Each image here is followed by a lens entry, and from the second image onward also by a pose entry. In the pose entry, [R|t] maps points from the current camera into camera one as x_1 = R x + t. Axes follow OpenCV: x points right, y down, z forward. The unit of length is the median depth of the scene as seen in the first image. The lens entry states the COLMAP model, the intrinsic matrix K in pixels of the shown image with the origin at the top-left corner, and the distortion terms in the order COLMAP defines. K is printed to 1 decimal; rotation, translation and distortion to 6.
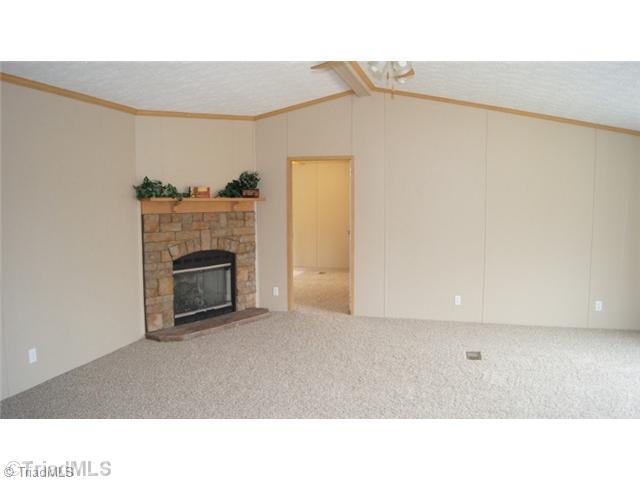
lens RADIAL K [[489.2, 0, 320.0], [0, 489.2, 240.0], [0, 0, 1]] dist [-0.089900, -0.003199]
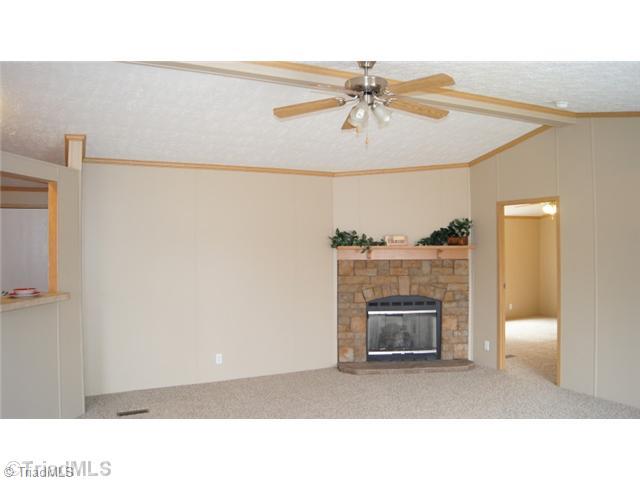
lens RADIAL K [[489.2, 0, 320.0], [0, 489.2, 240.0], [0, 0, 1]] dist [-0.089900, -0.003199]
pose [[0.668305, -0.017198, -0.743689, 0.430573], [-0.056261, 0.995701, -0.073584, -0.010327], [0.741757, 0.091017, 0.664464, 0.149818]]
